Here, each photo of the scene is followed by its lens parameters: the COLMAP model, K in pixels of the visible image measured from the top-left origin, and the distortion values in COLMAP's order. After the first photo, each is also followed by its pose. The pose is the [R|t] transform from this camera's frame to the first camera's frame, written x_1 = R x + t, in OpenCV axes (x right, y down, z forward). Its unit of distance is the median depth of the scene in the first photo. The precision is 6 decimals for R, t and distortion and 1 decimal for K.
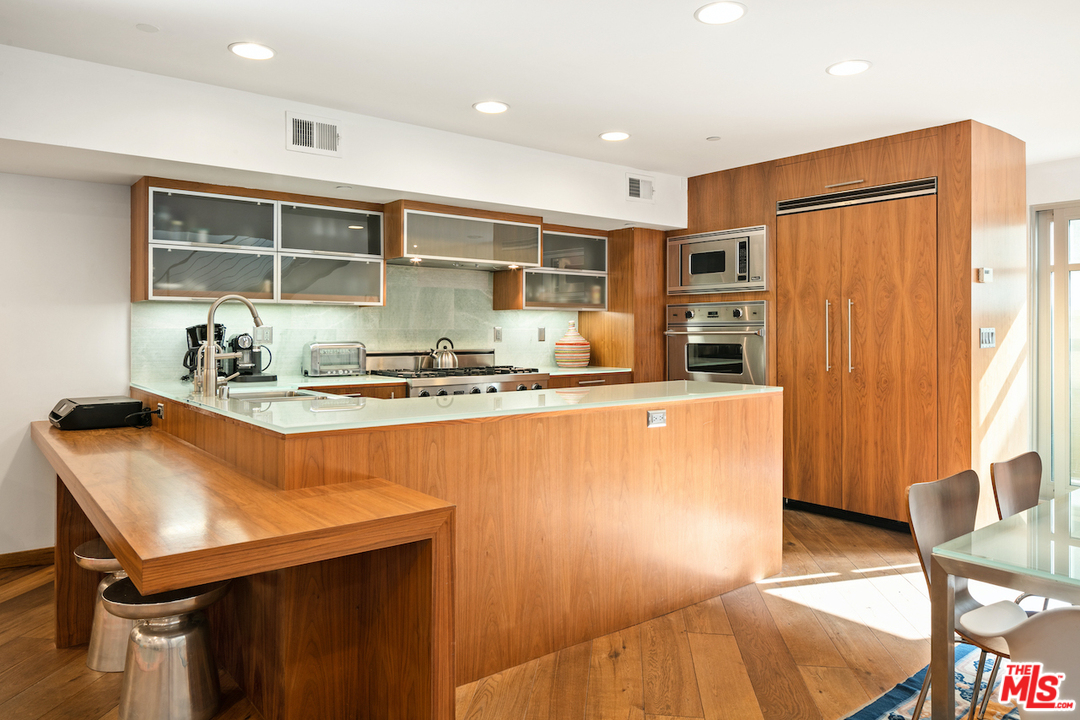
lens RADIAL K [[735.3, 0, 537.4], [0, 735.3, 332.5], [0, 0, 1]] dist [-0.000224, -0.000911]
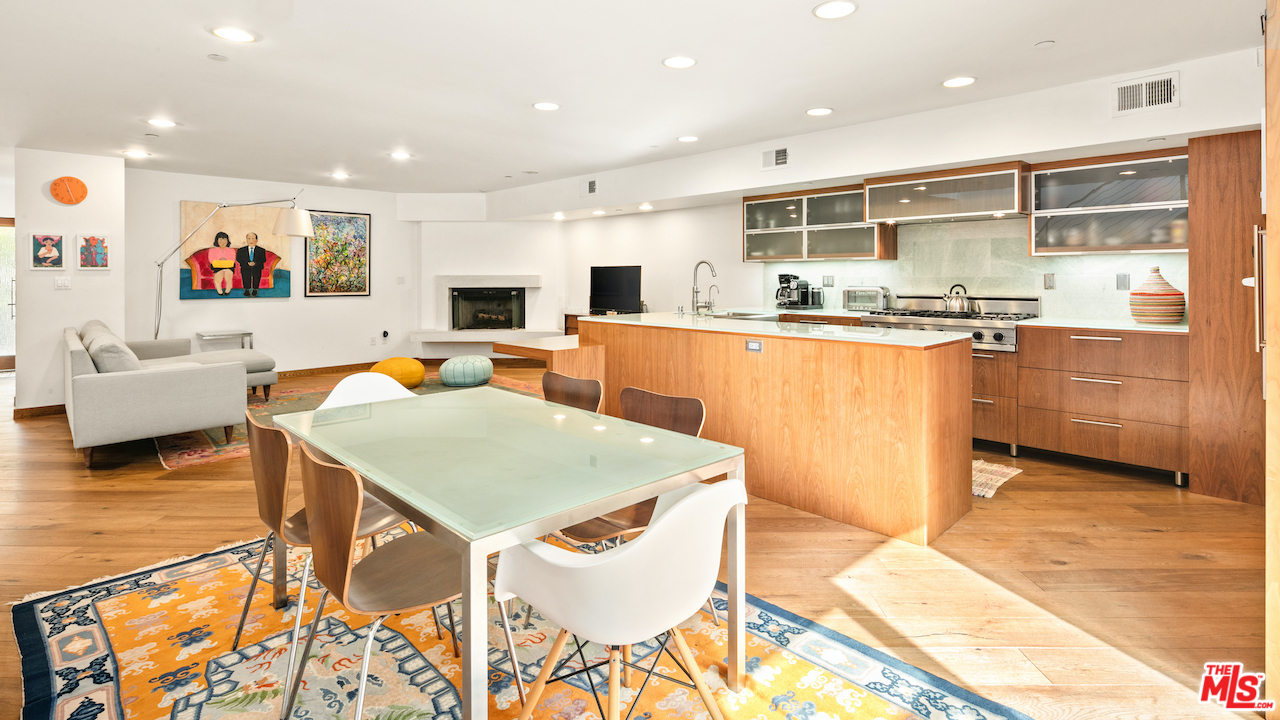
lens RADIAL K [[624.1, 0, 635.8], [0, 624.1, 277.3], [0, 0, 1]] dist [0.002163, -0.000337]
pose [[0.094774, 0.001525, -0.995498, 0.772242], [0.001245, 0.999998, 0.001651, -0.005777], [0.995498, -0.001396, 0.094772, 0.417631]]
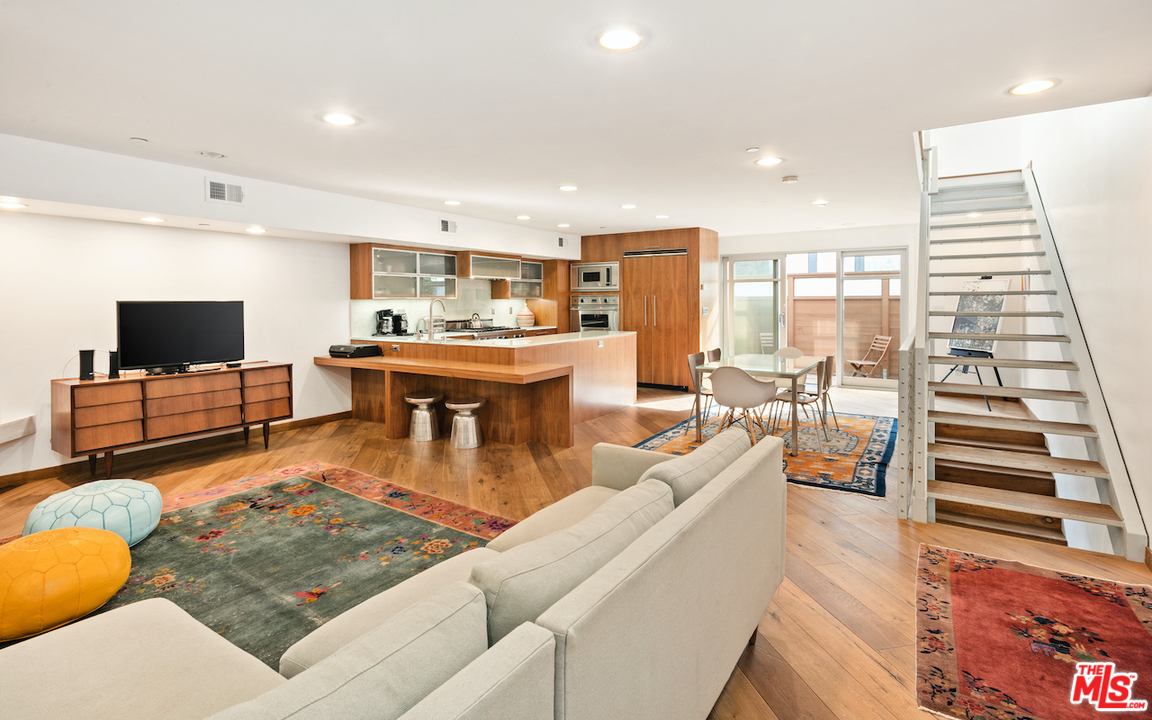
lens RADIAL K [[556.7, 0, 575.3], [0, 556.7, 304.2], [0, 0, 1]] dist [0.000459, -0.000011]
pose [[0.947039, -0.007473, 0.321033, -0.360757], [0.006059, 0.999967, 0.005403, -0.025077], [-0.321063, -0.003172, 0.947053, -0.569141]]
